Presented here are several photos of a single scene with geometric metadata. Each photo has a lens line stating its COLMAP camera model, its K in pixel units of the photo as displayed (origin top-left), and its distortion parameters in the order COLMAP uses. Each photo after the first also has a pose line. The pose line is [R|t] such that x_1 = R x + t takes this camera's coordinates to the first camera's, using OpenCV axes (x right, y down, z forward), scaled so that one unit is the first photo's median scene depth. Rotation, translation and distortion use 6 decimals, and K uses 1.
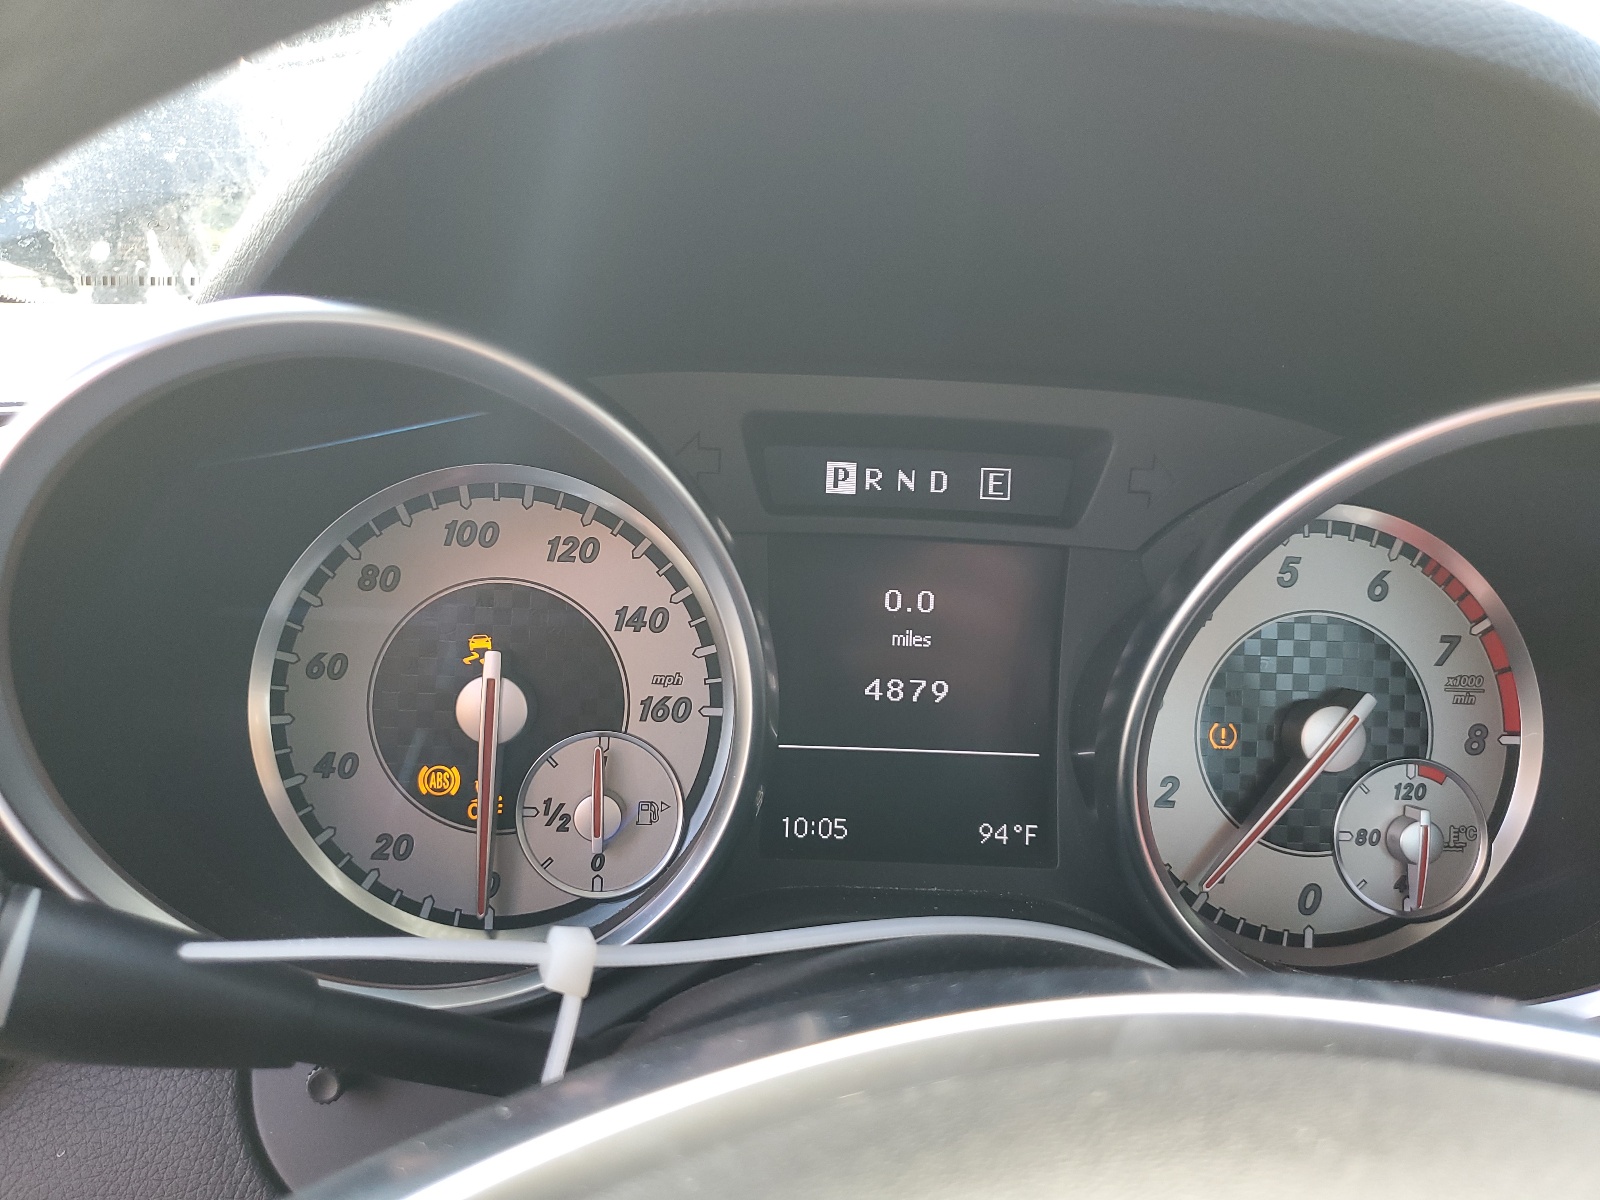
lens RADIAL K [[1209.2, 0, 799.6], [0, 1209.2, 601.2], [0, 0, 1]] dist [-0.004584, 0.000797]
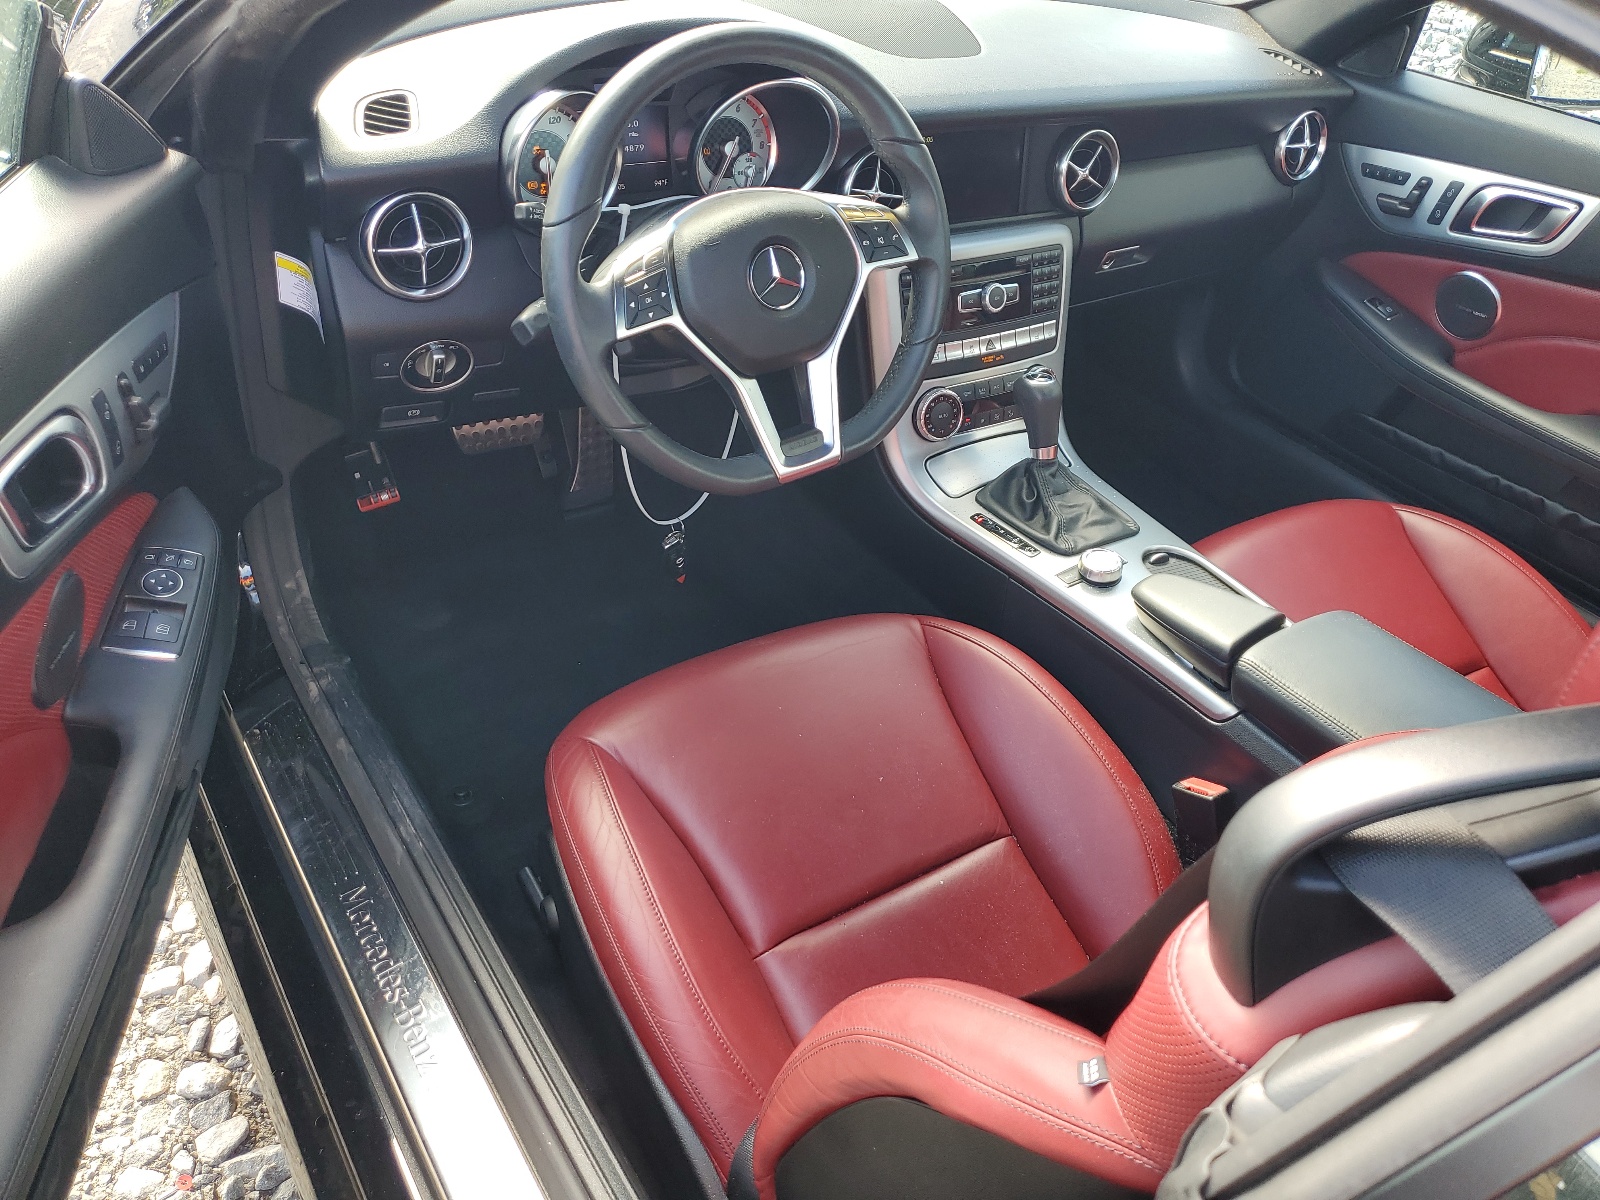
lens RADIAL K [[1209.2, 0, 801.3], [0, 1209.2, 596.3], [0, 0, 1]] dist [-0.004584, 0.000797]
pose [[0.814306, -0.298948, 0.497530, -1.866578], [0.055374, 0.893268, 0.446102, -0.347329], [-0.577789, -0.335713, 0.743947, -2.703965]]
